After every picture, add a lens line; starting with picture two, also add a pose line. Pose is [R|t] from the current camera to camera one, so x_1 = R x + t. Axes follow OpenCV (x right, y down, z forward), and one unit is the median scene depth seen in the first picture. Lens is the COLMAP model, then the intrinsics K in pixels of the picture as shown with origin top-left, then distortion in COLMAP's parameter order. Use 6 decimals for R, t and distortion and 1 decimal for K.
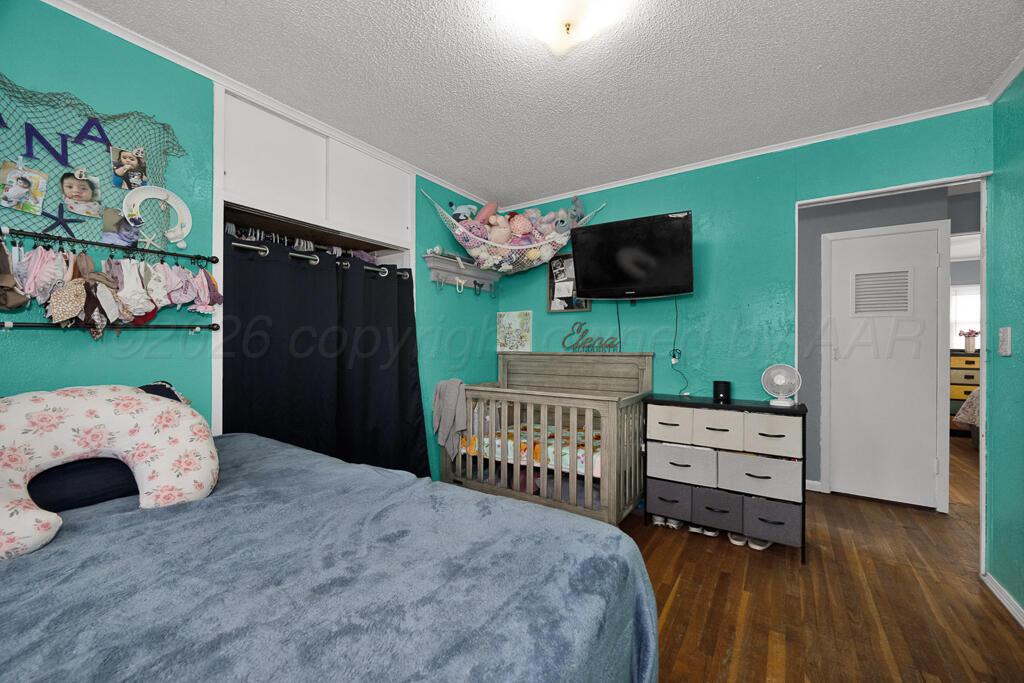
lens RADIAL K [[409.7, 0, 511.9], [0, 409.7, 345.7], [0, 0, 1]] dist [-0.002537, -0.000168]
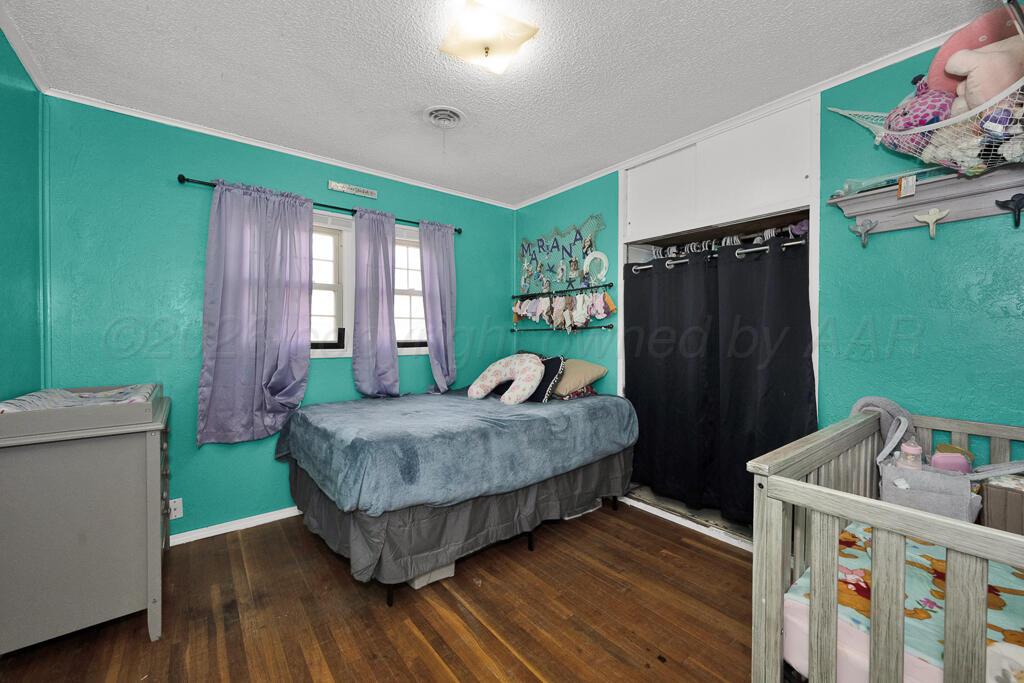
lens RADIAL K [[409.7, 0, 511.7], [0, 409.7, 344.0], [0, 0, 1]] dist [-0.002537, -0.000168]
pose [[-0.279439, 0.000662, -0.960163, 1.029899], [-0.003697, 0.999992, 0.001766, 0.023719], [0.960156, 0.004043, -0.279434, 1.201955]]
